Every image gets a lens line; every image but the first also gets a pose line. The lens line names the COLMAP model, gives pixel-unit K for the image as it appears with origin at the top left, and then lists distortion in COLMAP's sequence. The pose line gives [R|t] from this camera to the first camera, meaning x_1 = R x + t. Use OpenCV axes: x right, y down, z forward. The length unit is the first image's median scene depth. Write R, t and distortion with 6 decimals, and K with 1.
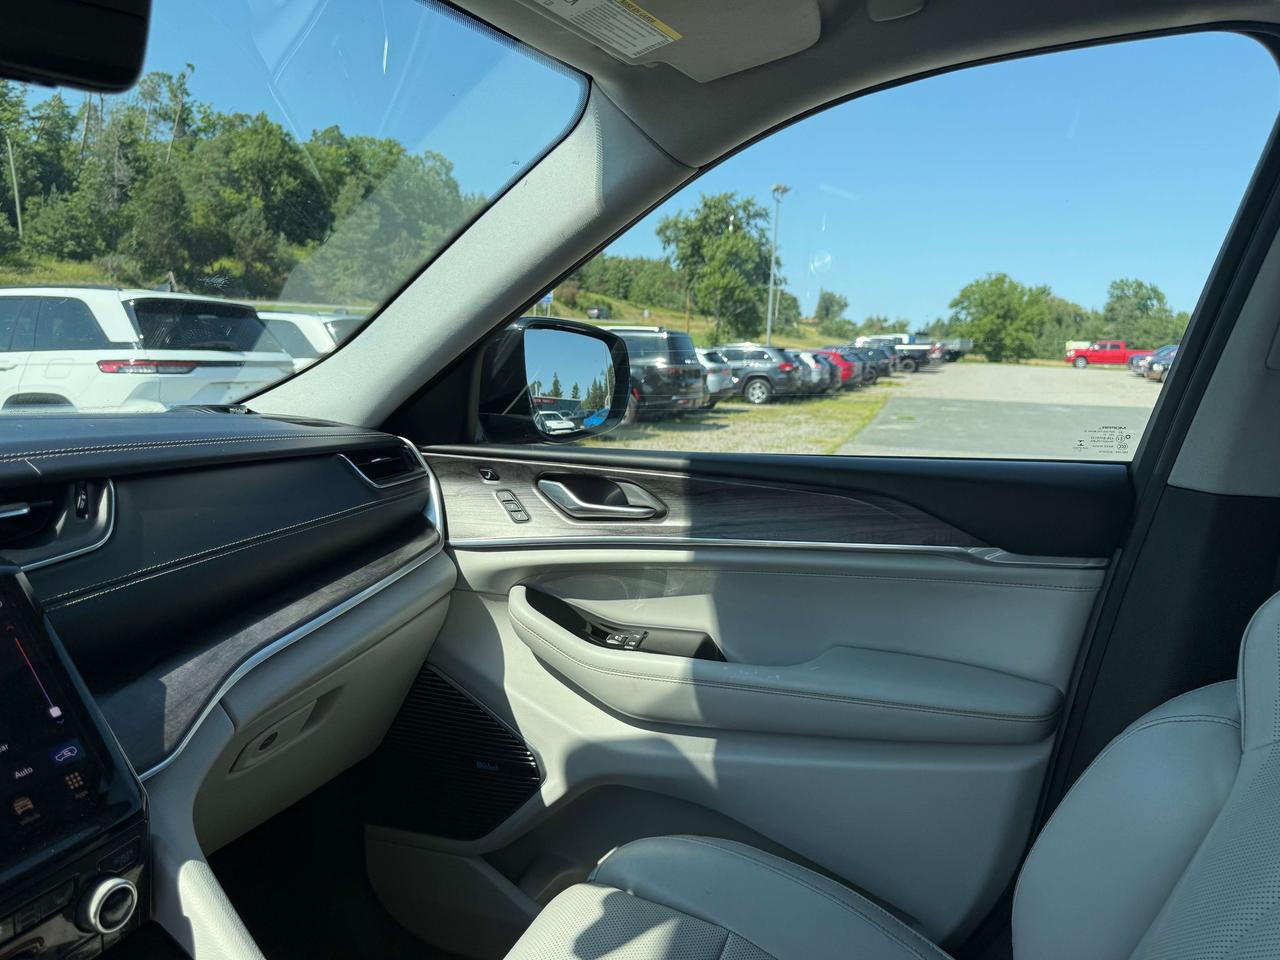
lens RADIAL K [[905.5, 0, 635.6], [0, 905.5, 474.6], [0, 0, 1]] dist [0.082155, -0.103157]
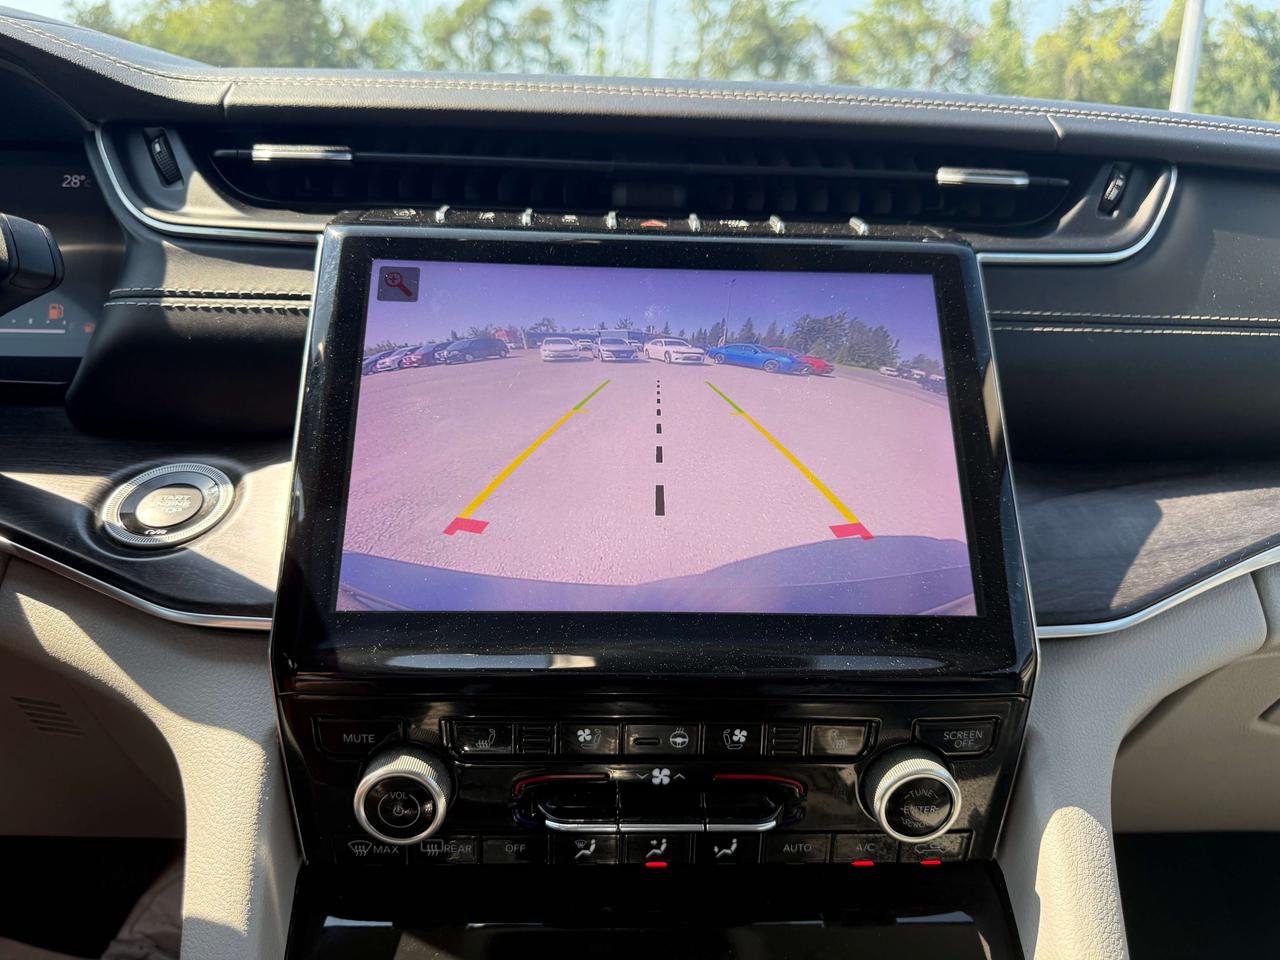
lens RADIAL K [[905.5, 0, 635.6], [0, 905.5, 474.6], [0, 0, 1]] dist [0.082155, -0.103157]
pose [[0.393251, 0.221029, -0.892468, -0.135622], [-0.146589, 0.973331, 0.176464, 0.153880], [0.907670, 0.061431, 0.415163, 0.465763]]
